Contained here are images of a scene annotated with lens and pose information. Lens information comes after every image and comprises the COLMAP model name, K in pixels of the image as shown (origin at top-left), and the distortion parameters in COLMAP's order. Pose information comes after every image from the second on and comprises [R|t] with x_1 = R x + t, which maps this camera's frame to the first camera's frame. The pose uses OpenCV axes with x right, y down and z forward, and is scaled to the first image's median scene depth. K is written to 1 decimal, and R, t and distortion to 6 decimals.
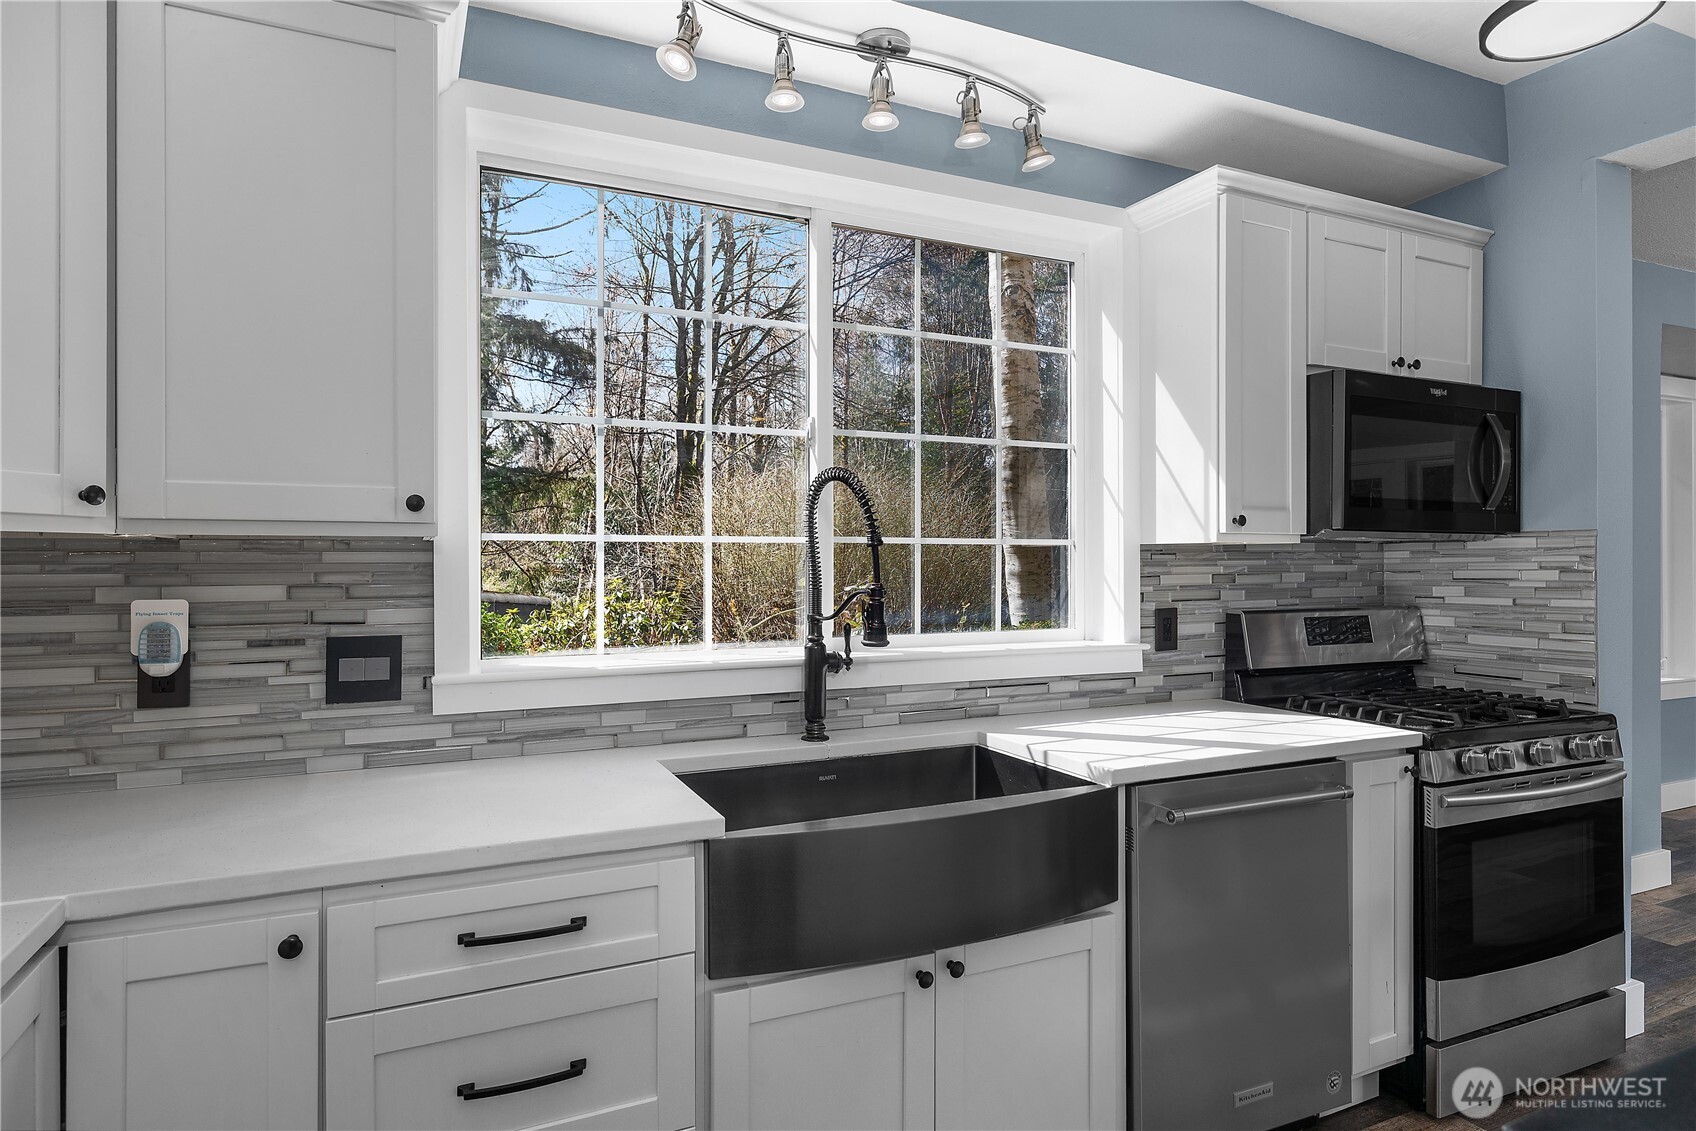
lens RADIAL K [[1014.0, 0, 842.0], [0, 1014.0, 563.4], [0, 0, 1]] dist [0.001395, 0.000373]
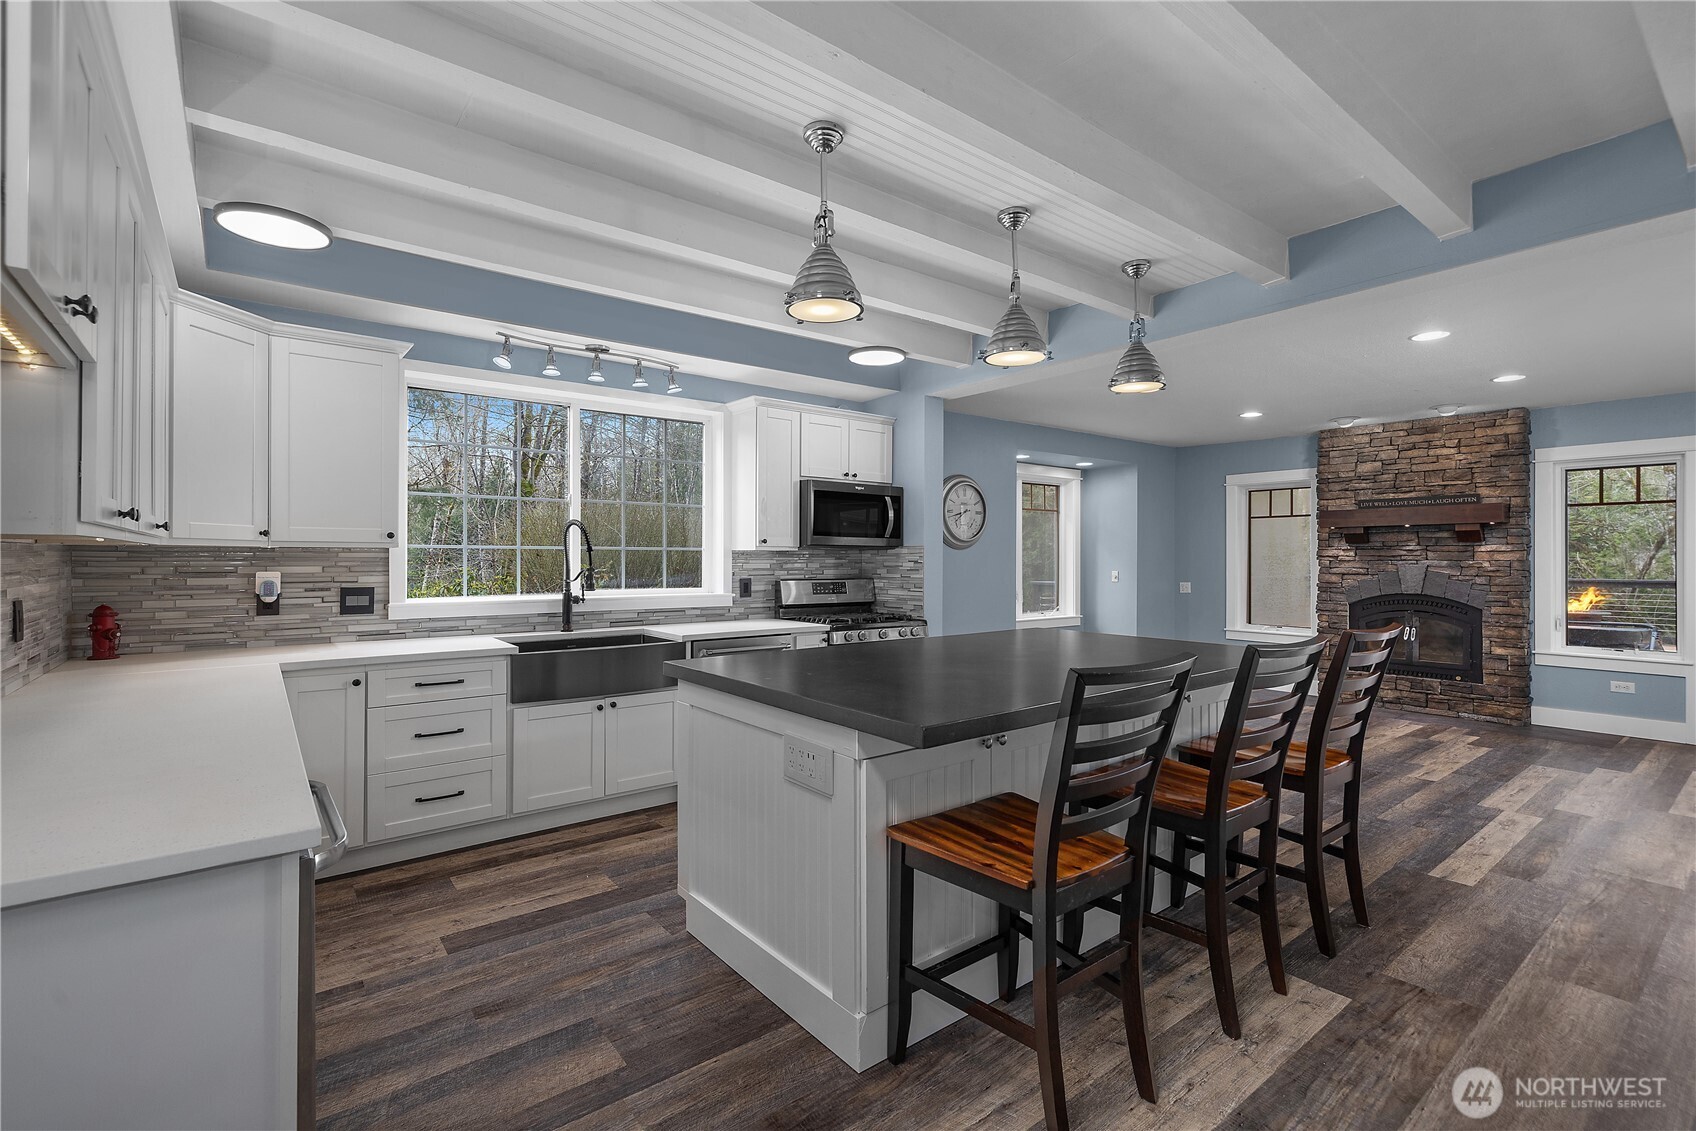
lens RADIAL K [[756.4, 0, 926.2], [0, 756.4, 563.4], [0, 0, 1]] dist [-0.000737, -0.000586]
pose [[0.945019, 0.001819, 0.327011, 0.189361], [-0.004026, 0.999973, 0.006073, -0.002178], [-0.326992, -0.007056, 0.945001, -0.960502]]
